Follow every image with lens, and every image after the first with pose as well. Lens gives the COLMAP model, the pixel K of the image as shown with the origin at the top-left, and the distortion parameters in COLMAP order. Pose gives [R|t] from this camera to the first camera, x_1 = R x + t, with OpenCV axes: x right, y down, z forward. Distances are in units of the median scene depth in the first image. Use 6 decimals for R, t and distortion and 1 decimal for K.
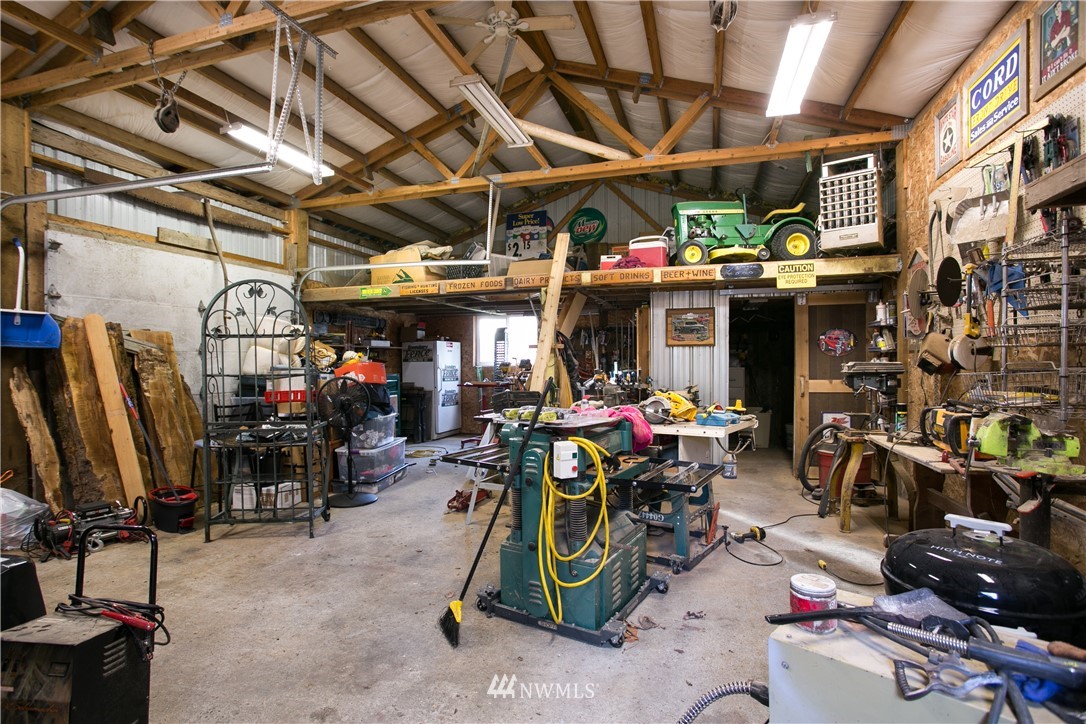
lens RADIAL K [[529.7, 0, 543.0], [0, 529.7, 362.0], [0, 0, 1]] dist [-0.084410, 0.038974]
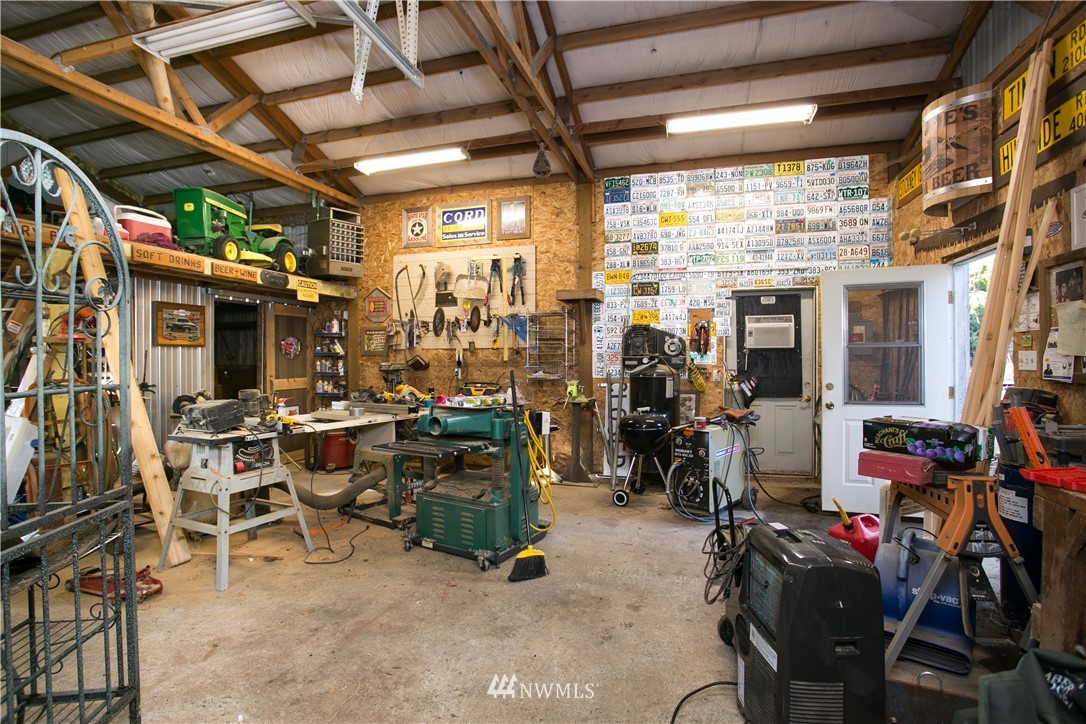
lens RADIAL K [[529.7, 0, 543.0], [0, 529.7, 362.0], [0, 0, 1]] dist [-0.084410, 0.038974]
pose [[-0.026159, 0.002770, 0.999654, -0.665903], [0.009698, 0.999950, -0.002517, 0.004501], [-0.999611, 0.009629, -0.026185, 0.457459]]
